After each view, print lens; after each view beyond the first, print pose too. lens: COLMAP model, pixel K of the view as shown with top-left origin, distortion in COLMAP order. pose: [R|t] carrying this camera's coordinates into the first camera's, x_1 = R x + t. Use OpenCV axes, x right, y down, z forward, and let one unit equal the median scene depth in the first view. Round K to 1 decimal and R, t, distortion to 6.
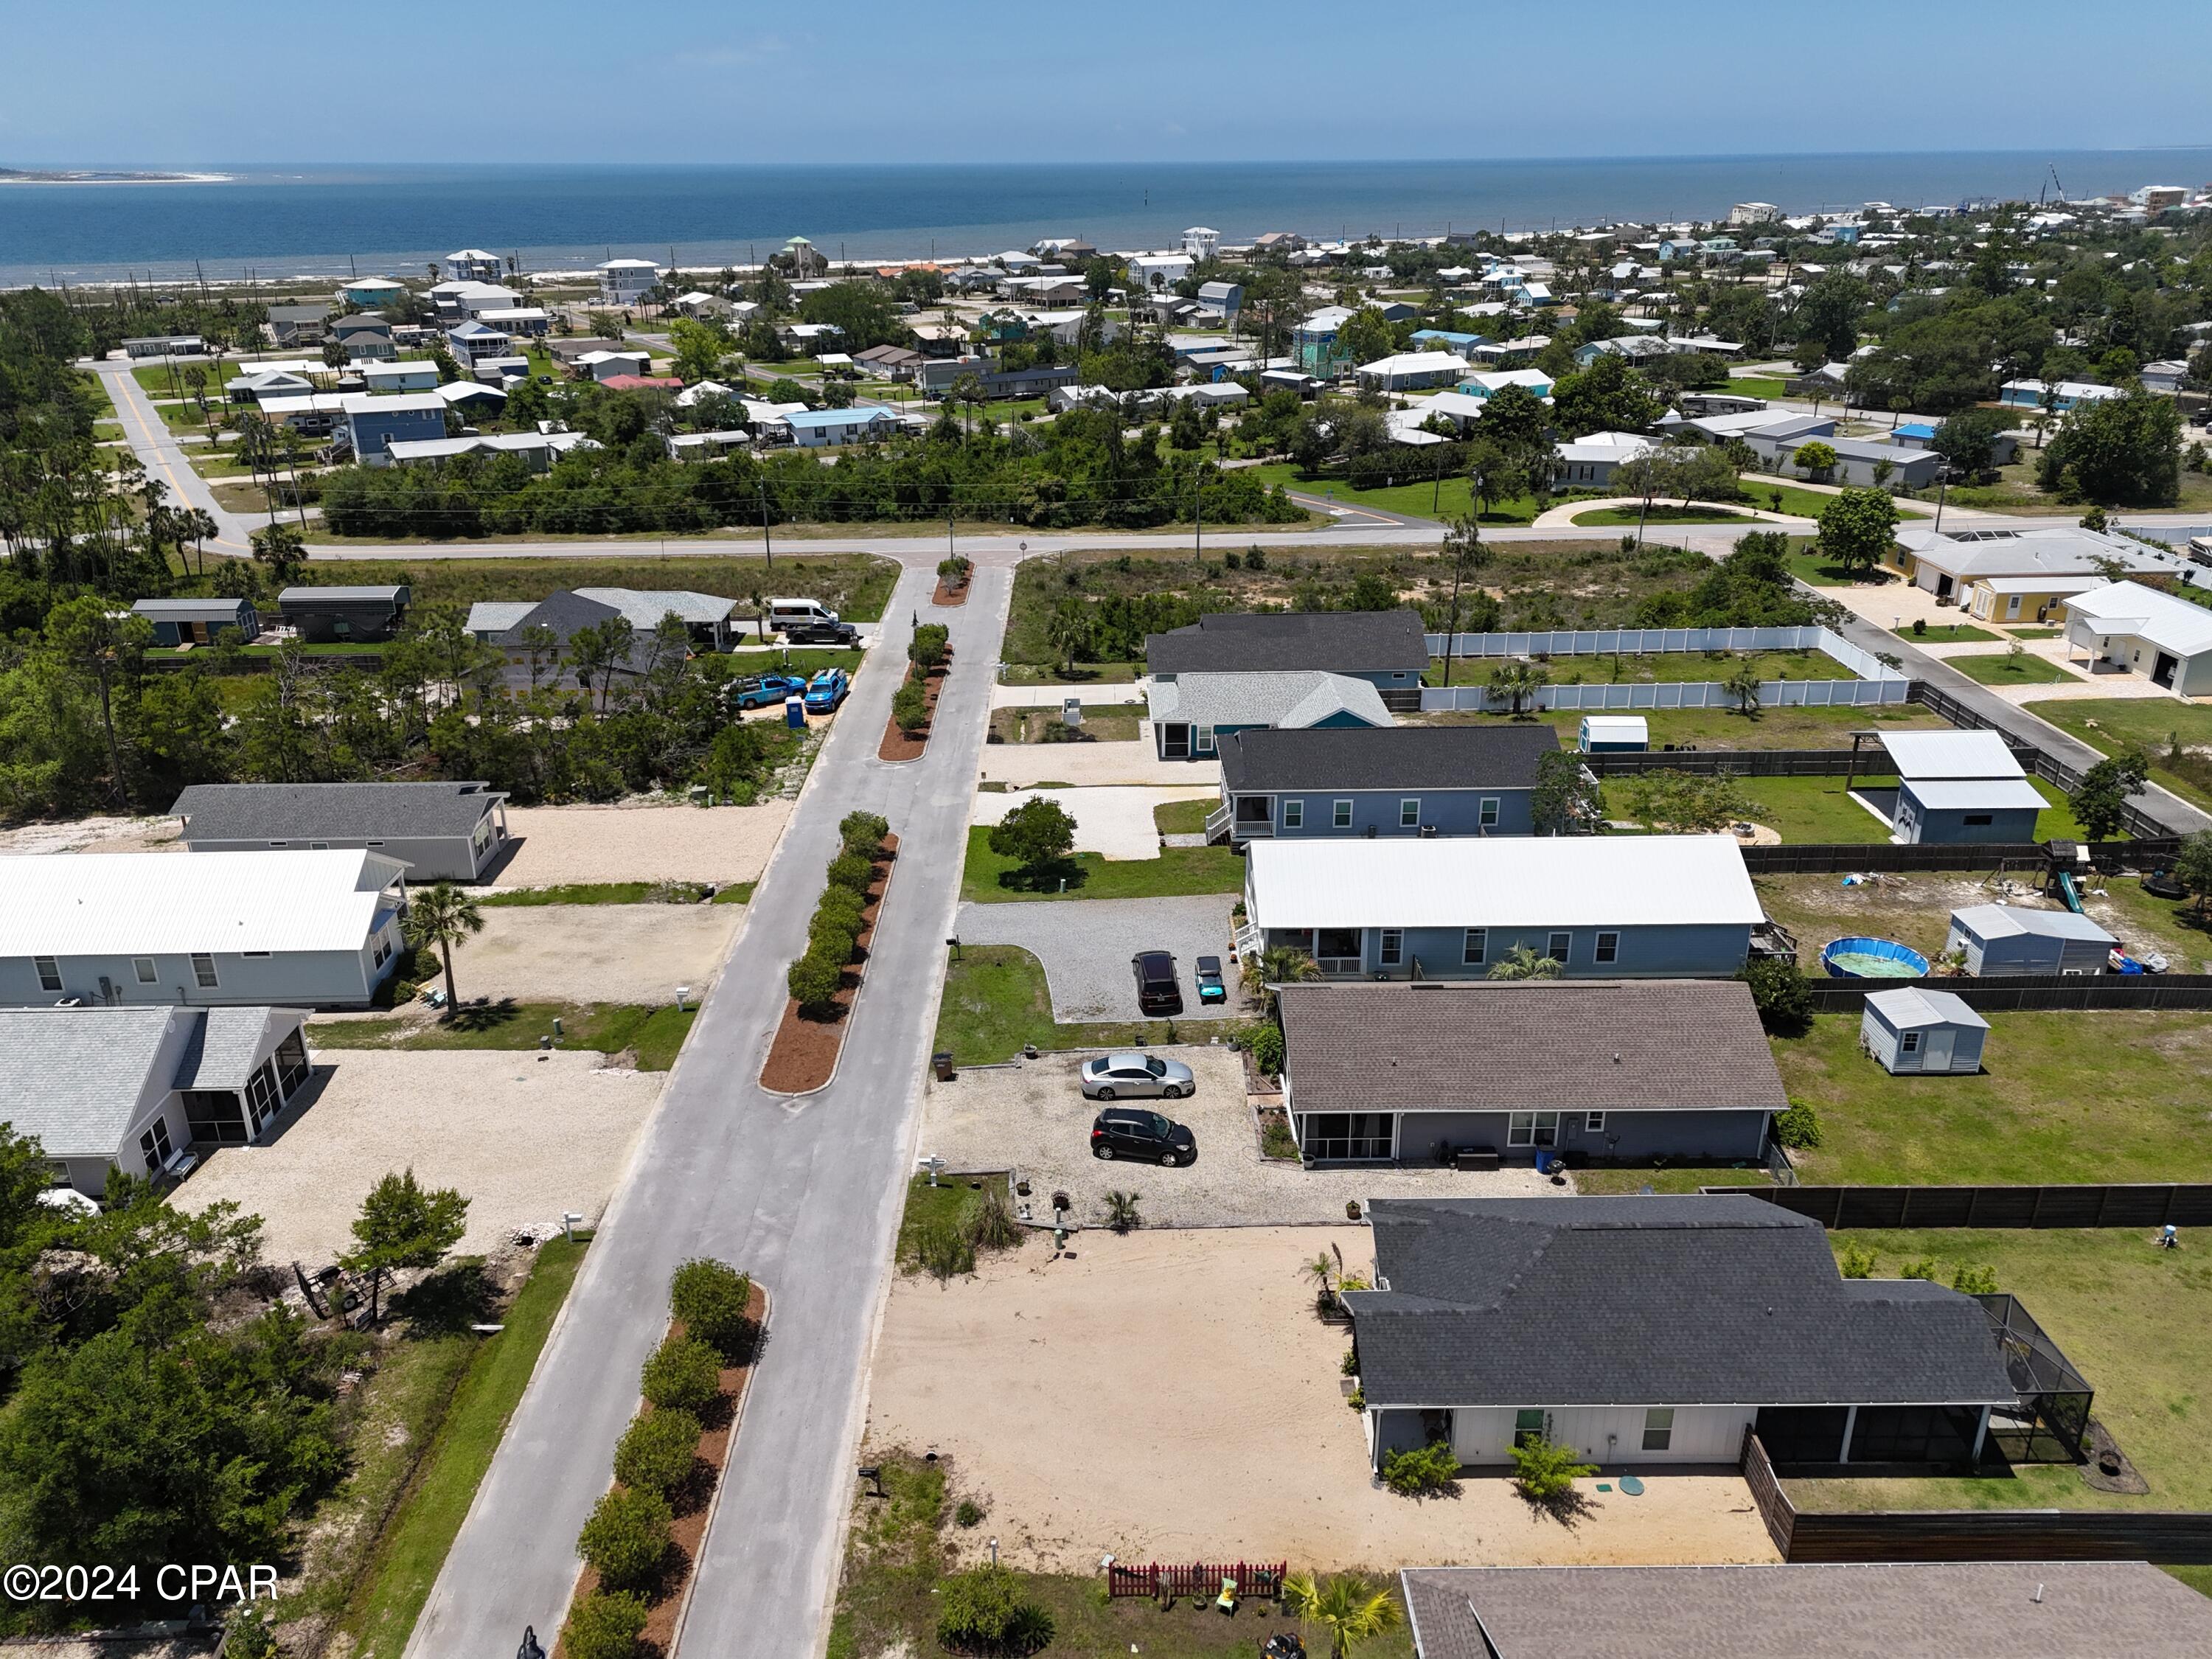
lens RADIAL K [[1548.1, 0, 1106.0], [0, 1548.1, 829.5], [0, 0, 1]] dist [0.078212, -0.076977]
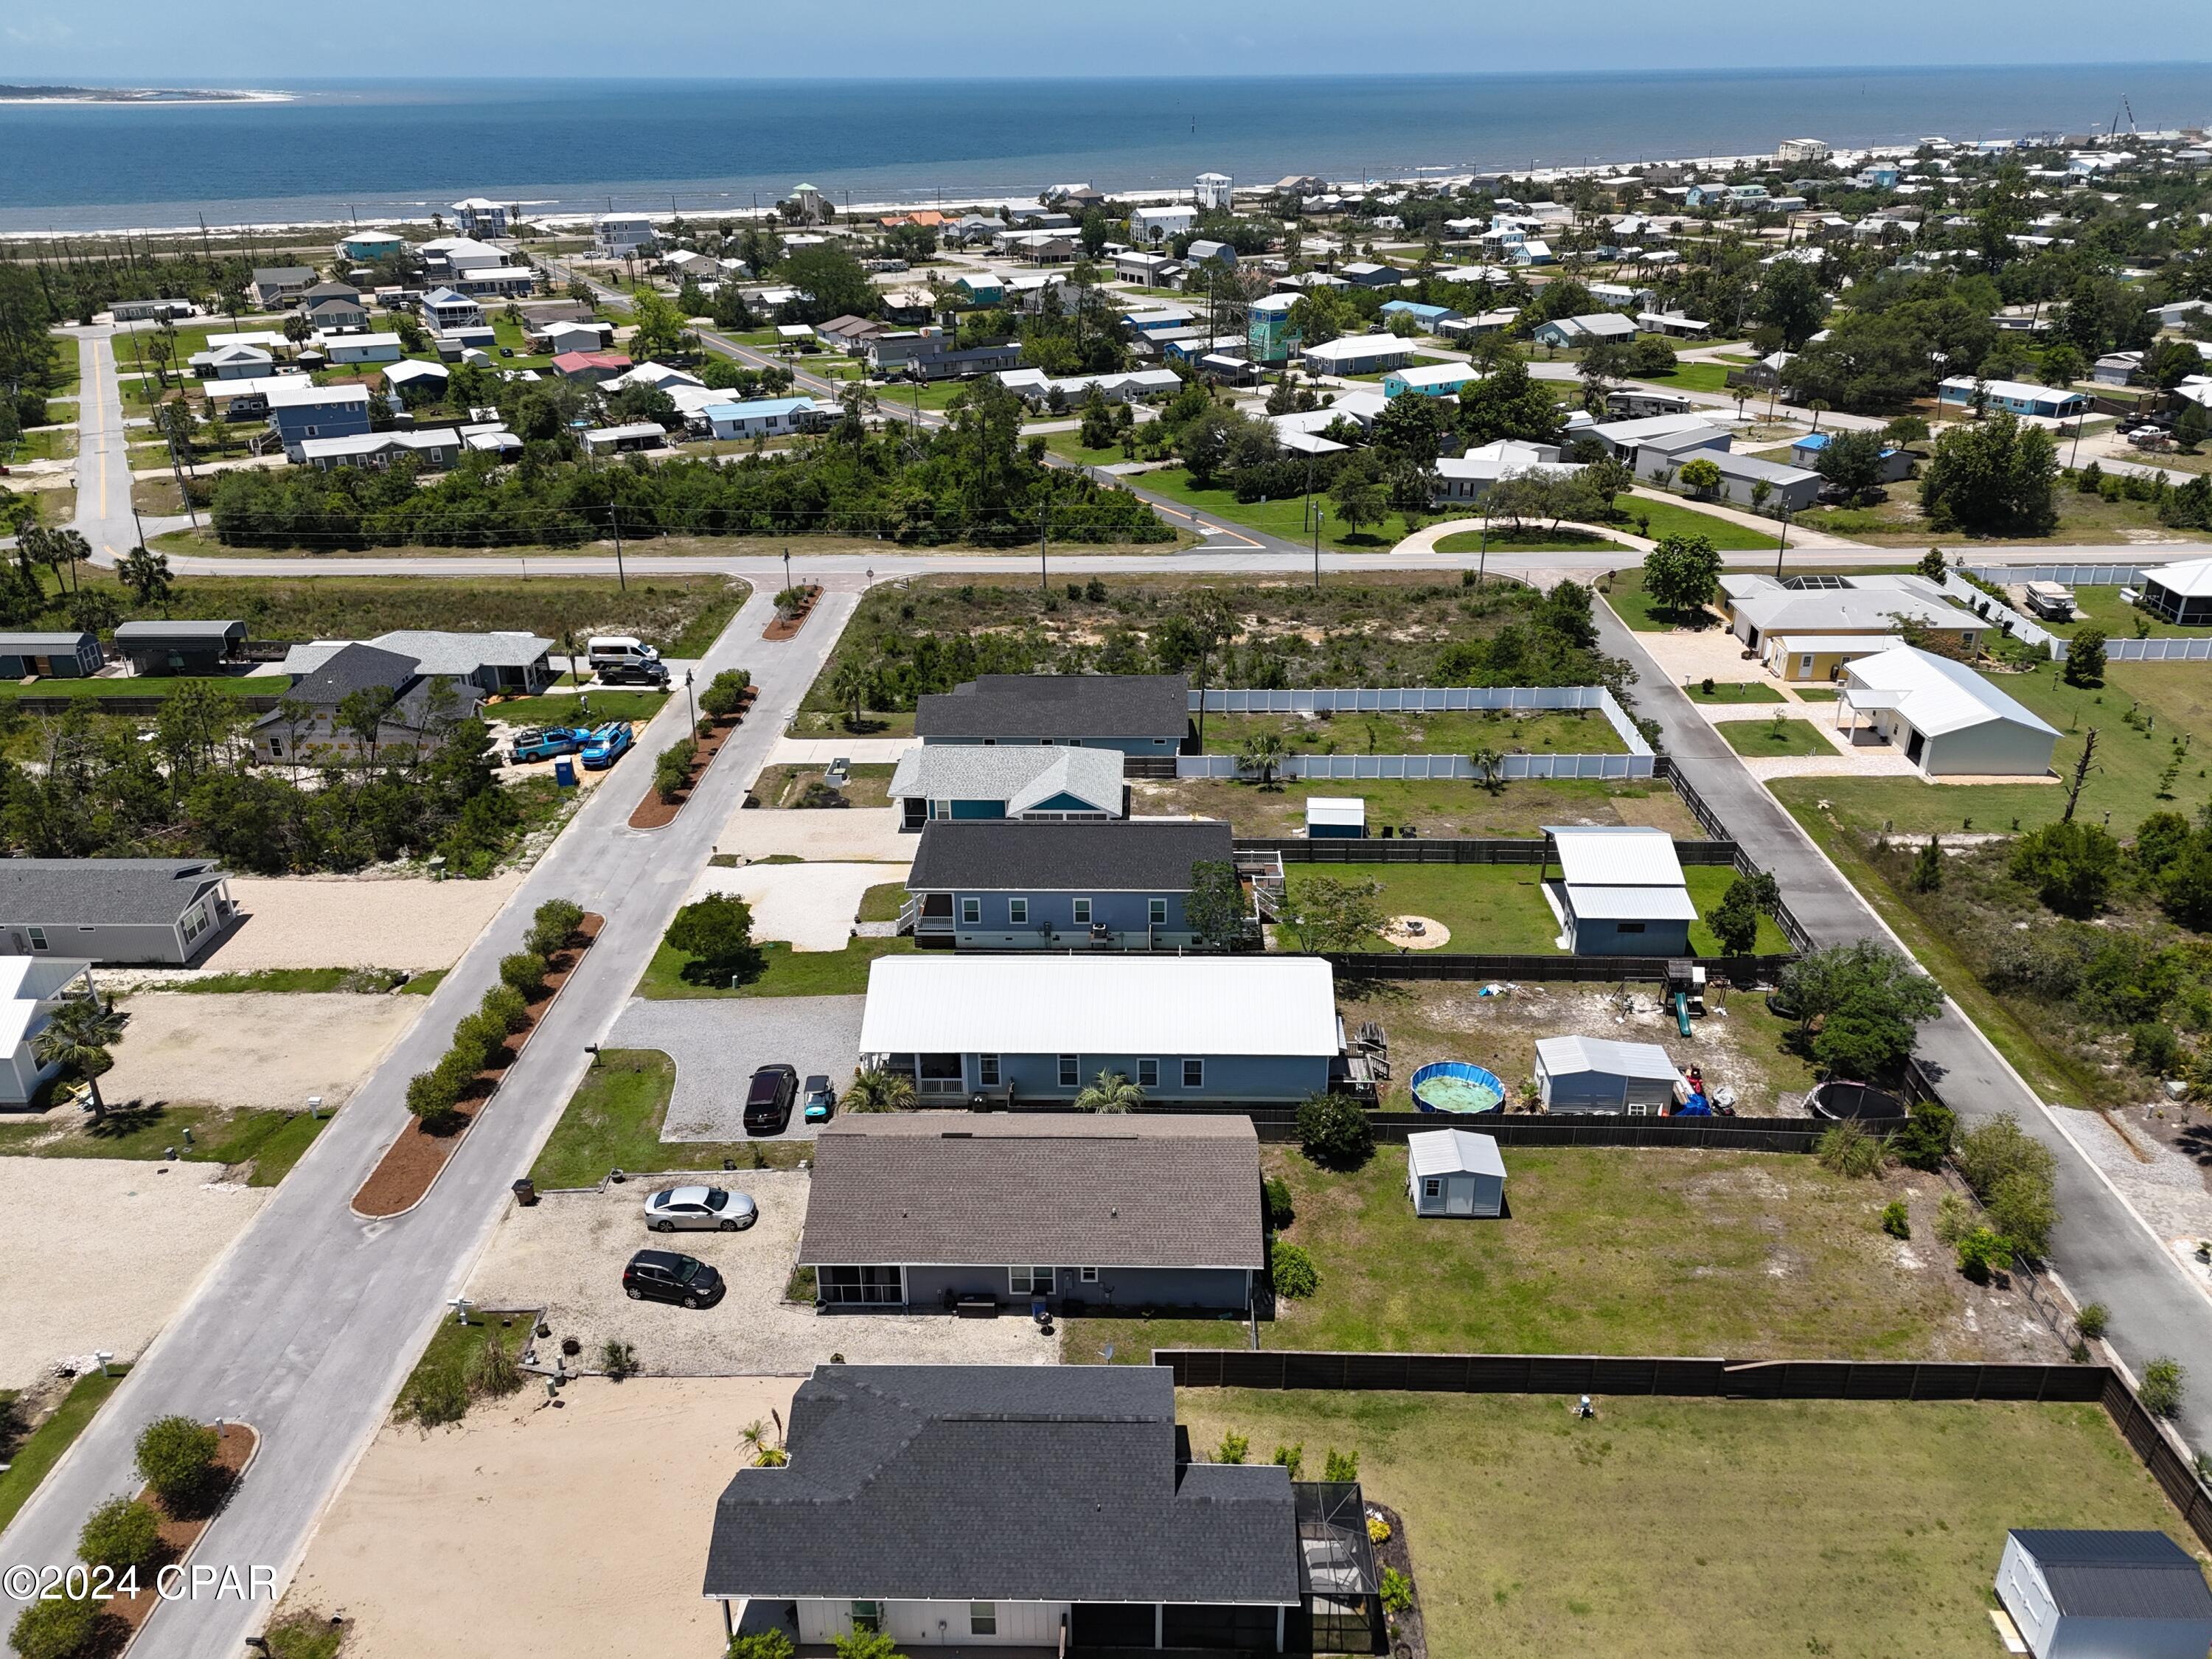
lens RADIAL K [[1549.2, 0, 1106.0], [0, 1549.2, 829.5], [0, 0, 1]] dist [0.064494, -0.053469]
pose [[0.999300, 0.015916, -0.033869, 0.180310], [-0.014400, 0.998904, 0.044541, -0.081904], [0.034540, -0.044022, 0.998433, -0.021170]]
